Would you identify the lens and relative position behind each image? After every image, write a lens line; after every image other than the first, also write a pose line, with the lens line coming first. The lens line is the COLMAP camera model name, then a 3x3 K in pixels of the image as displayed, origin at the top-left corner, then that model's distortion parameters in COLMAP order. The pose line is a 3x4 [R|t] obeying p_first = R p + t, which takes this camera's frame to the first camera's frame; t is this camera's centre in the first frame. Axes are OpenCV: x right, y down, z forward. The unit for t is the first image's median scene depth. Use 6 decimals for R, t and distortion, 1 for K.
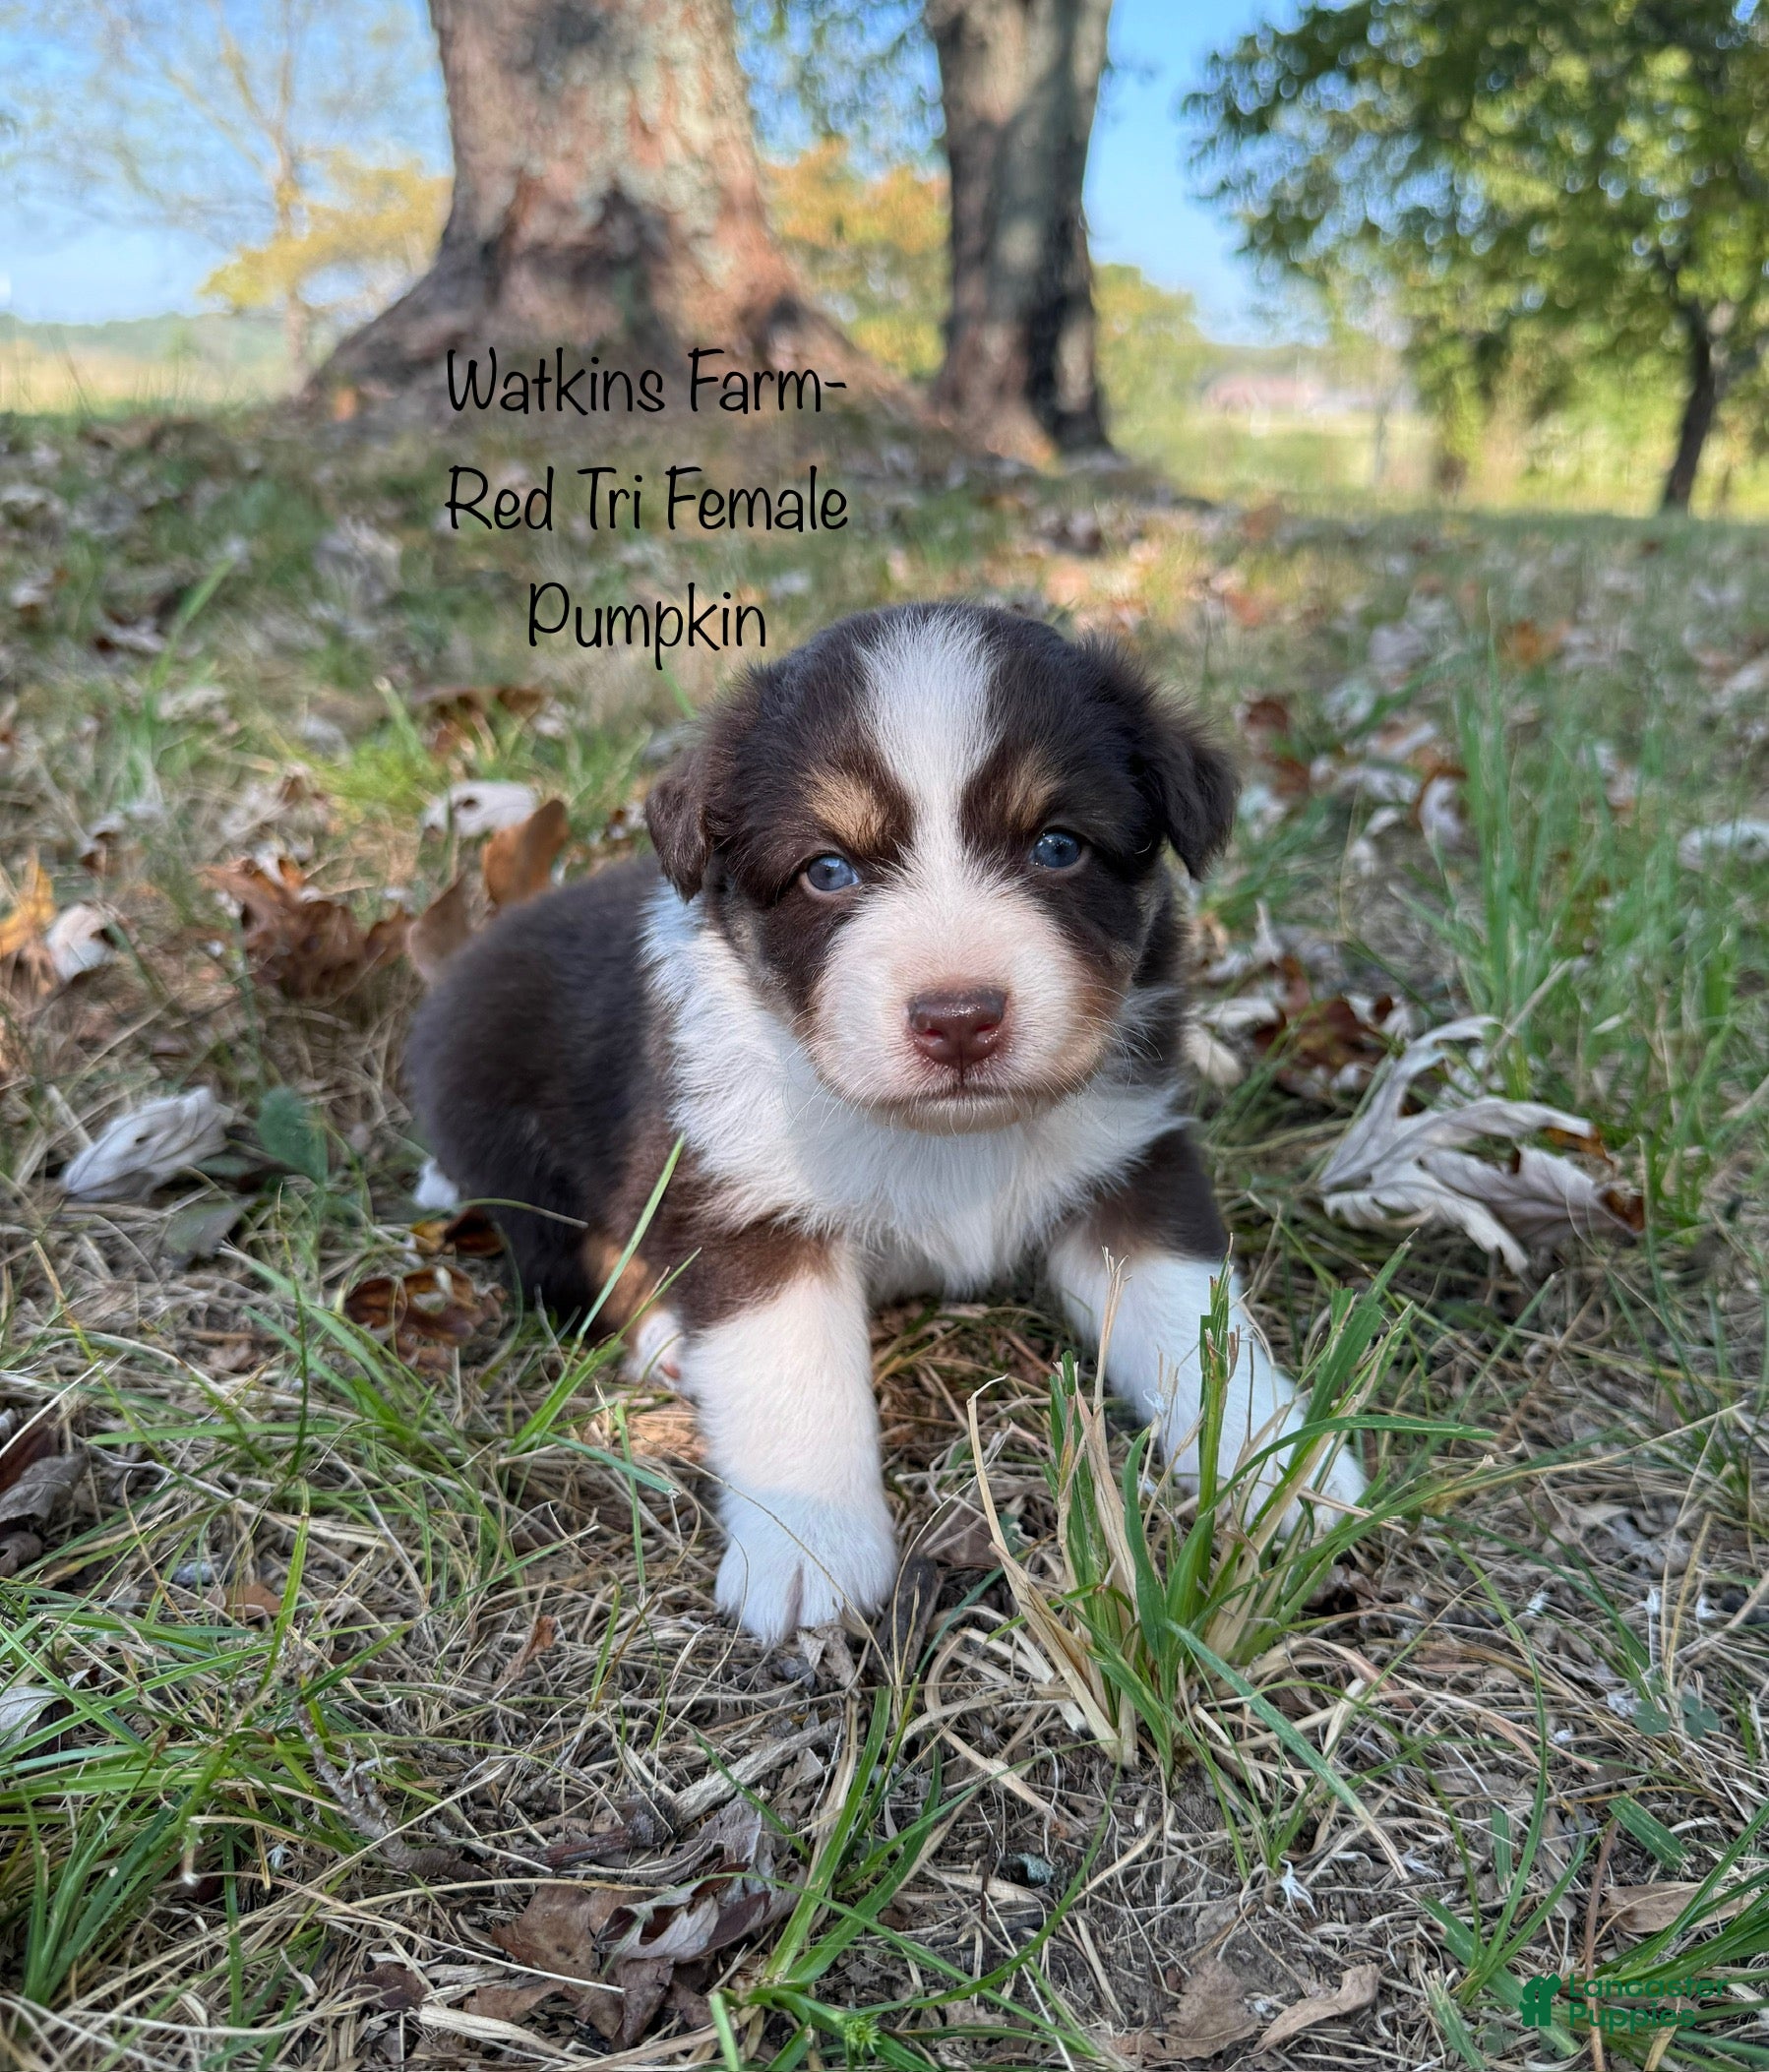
lens RADIAL K [[2528.0, 0, 885.1], [0, 2528.0, 1006.4], [0, 0, 1]] dist [-0.061628, 0.082654]
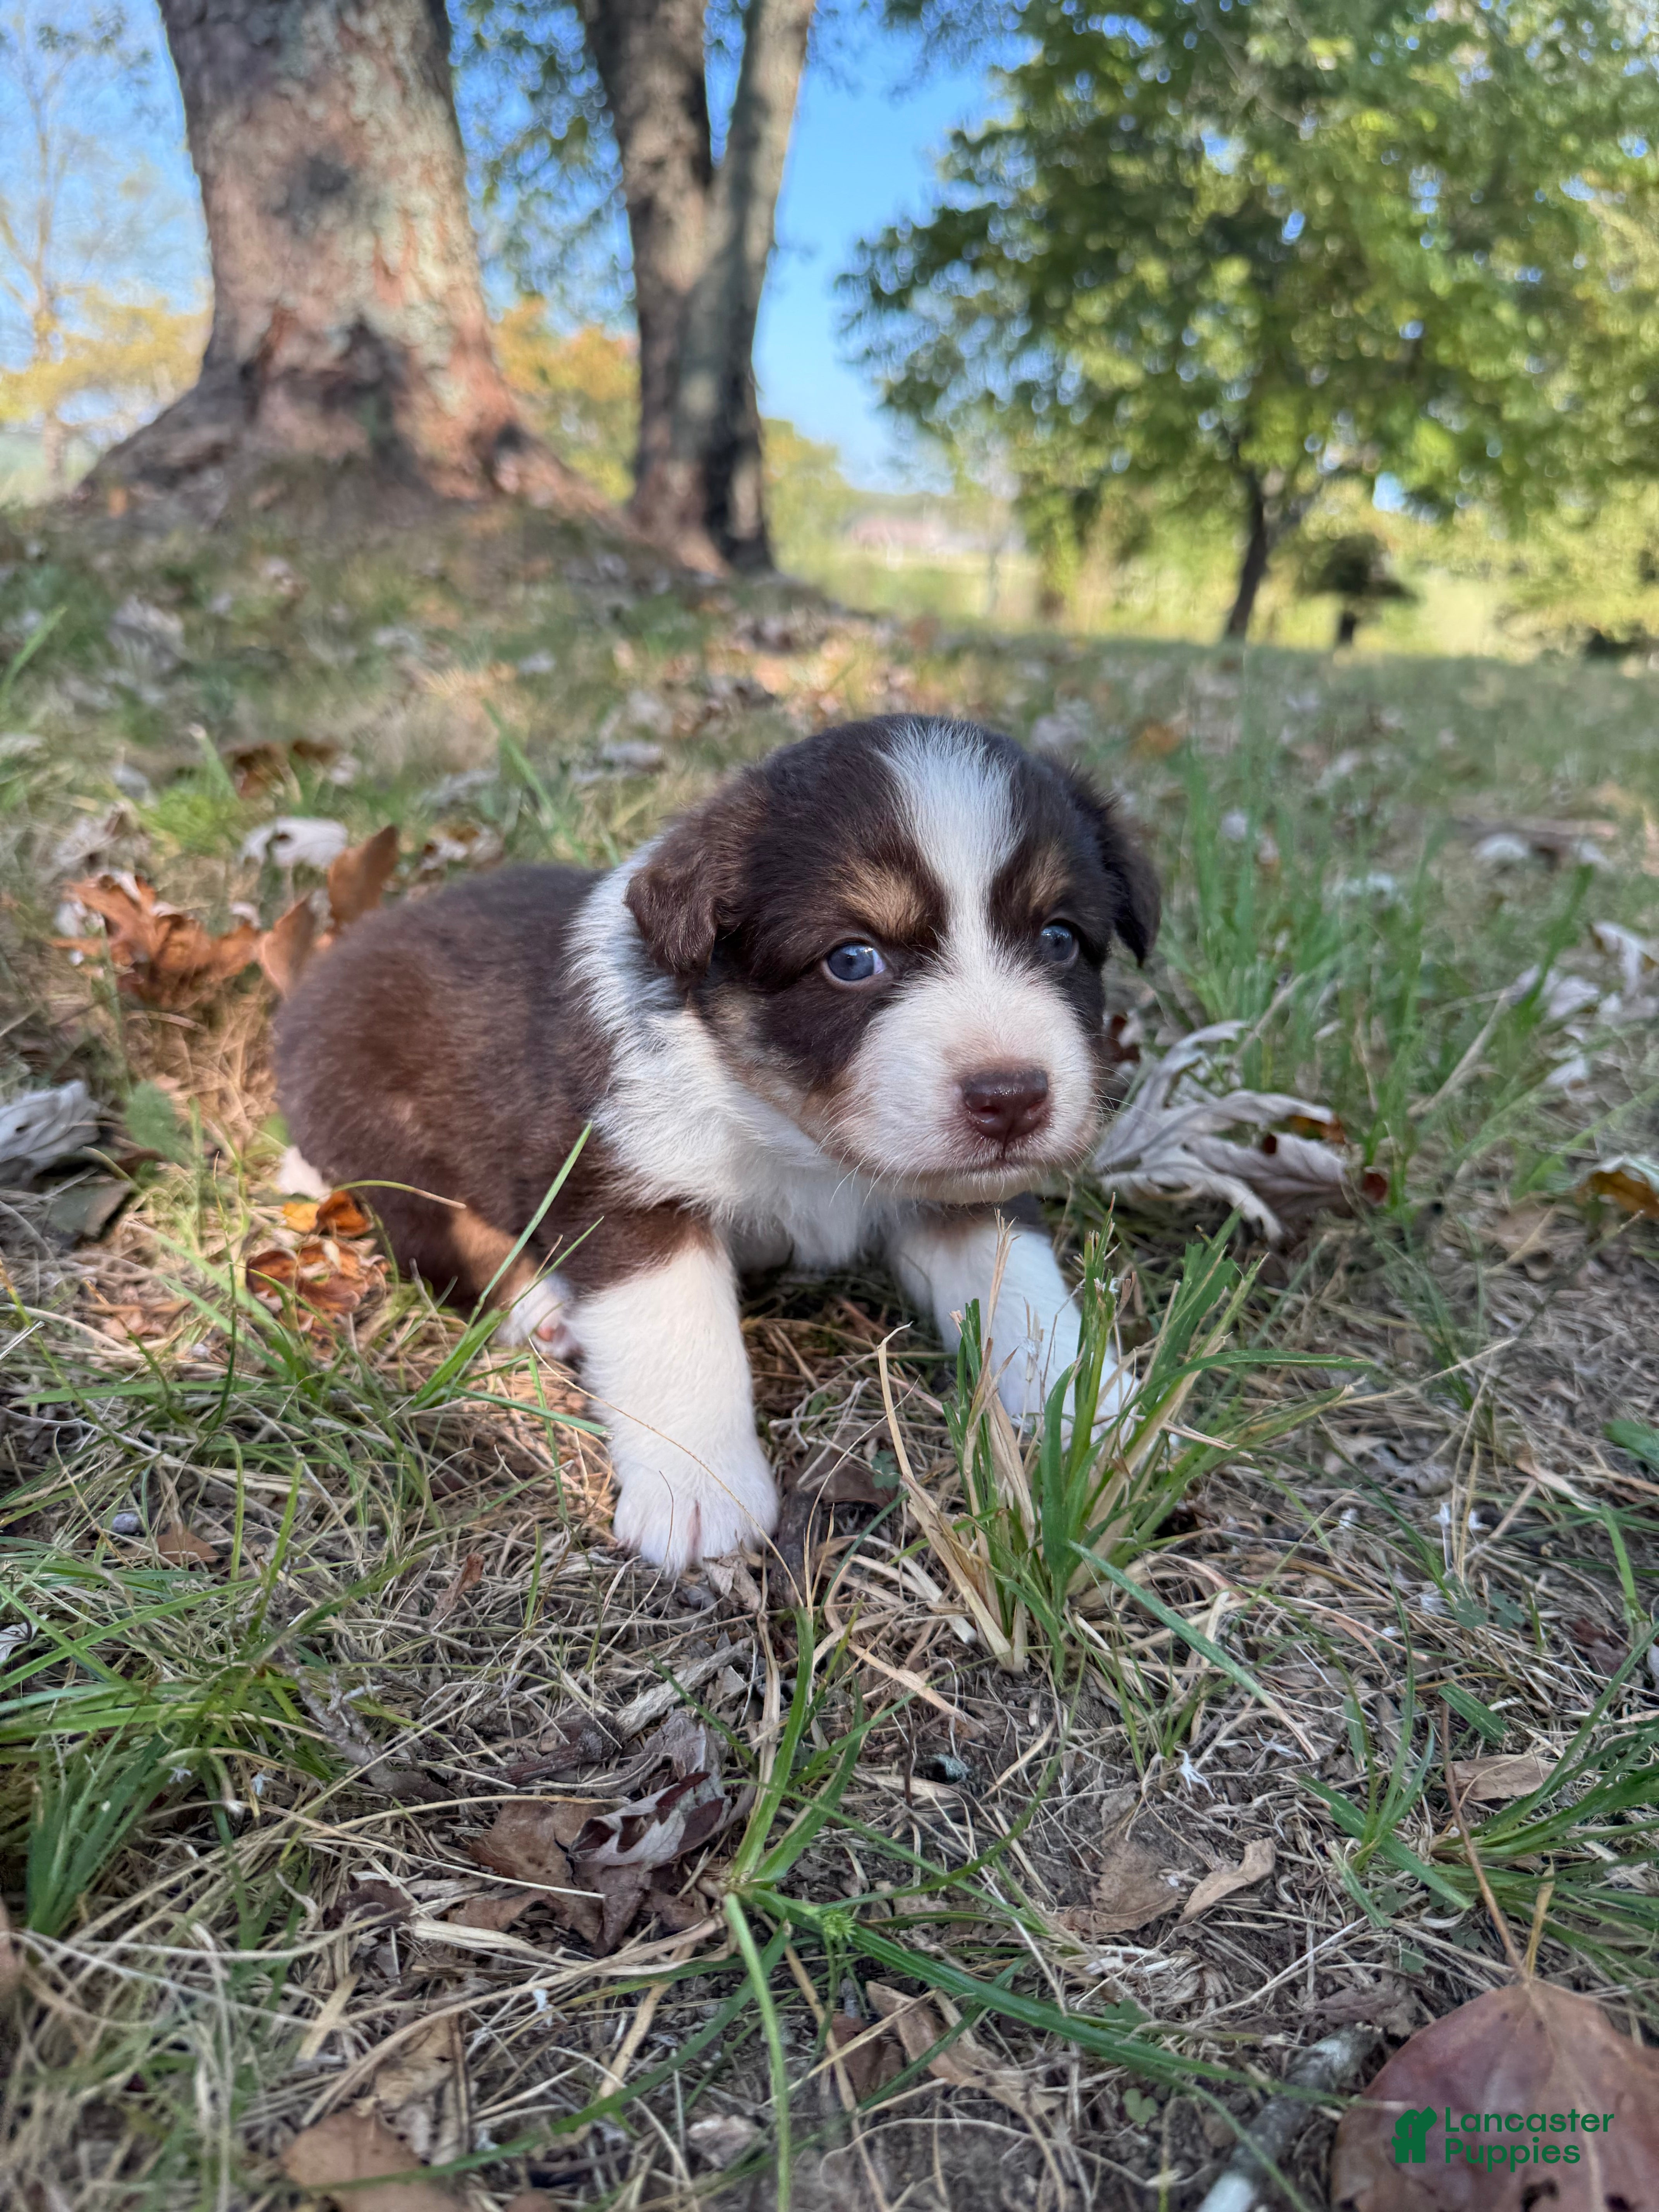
lens RADIAL K [[2111.1, 0, 829.5], [0, 2111.1, 1106.0], [0, 0, 1]] dist [-0.050415, 0.021646]
pose [[0.990359, 0.001266, 0.138520, -0.100894], [-0.004354, 0.999749, 0.021992, 0.028502], [-0.138457, -0.022383, 0.990115, 0.086938]]
